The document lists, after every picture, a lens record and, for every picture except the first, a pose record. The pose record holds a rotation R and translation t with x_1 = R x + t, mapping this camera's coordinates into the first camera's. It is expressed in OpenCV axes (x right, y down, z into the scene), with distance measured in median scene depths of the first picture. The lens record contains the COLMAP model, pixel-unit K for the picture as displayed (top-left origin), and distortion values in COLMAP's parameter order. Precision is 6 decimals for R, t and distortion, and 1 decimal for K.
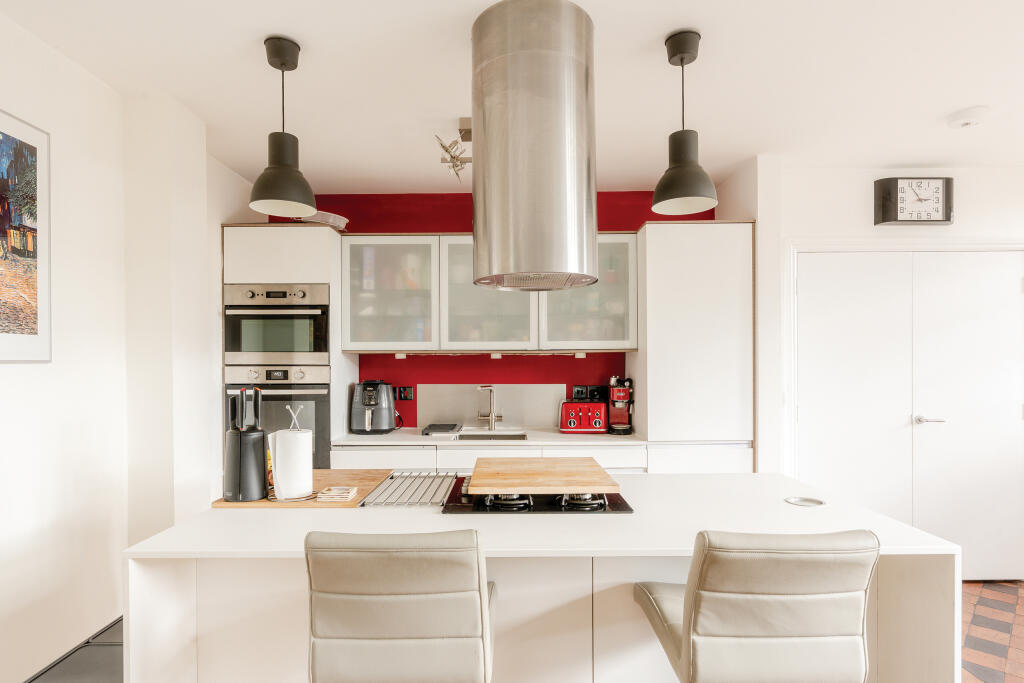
lens RADIAL K [[548.8, 0, 507.3], [0, 548.8, 367.6], [0, 0, 1]] dist [-0.004099, 0.000178]
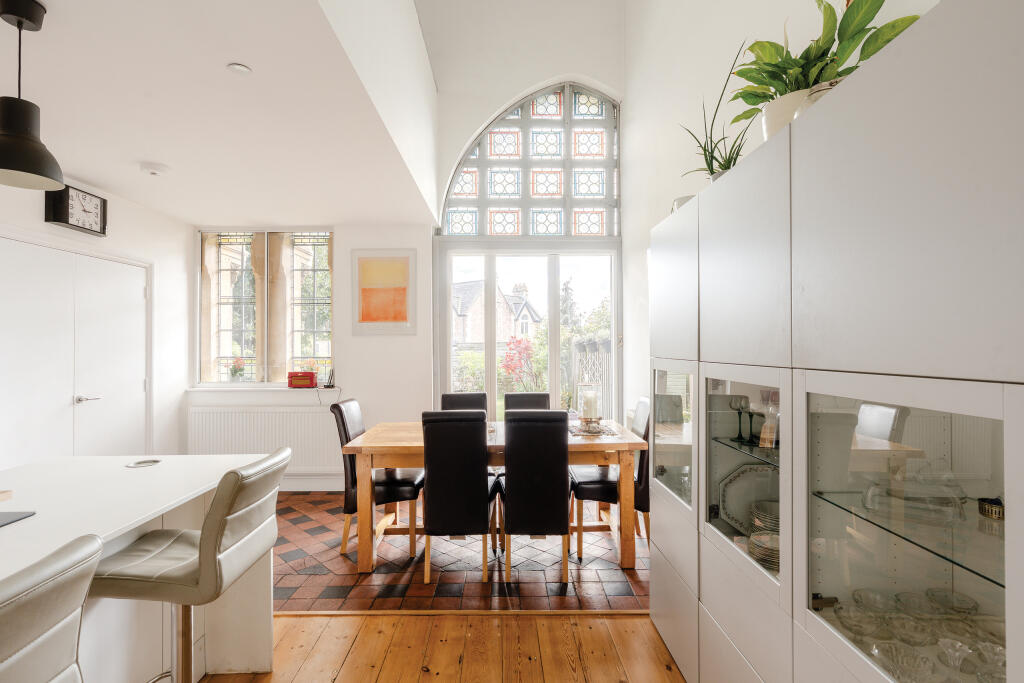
lens RADIAL K [[492.2, 0, 507.9], [0, 492.2, 335.9], [0, 0, 1]] dist [-0.002639, 0.000066]
pose [[-0.010808, 0.023038, 0.999676, -0.299405], [0.018831, 0.999562, -0.022832, 0.002375], [-0.999764, 0.018578, -0.011237, 0.111442]]
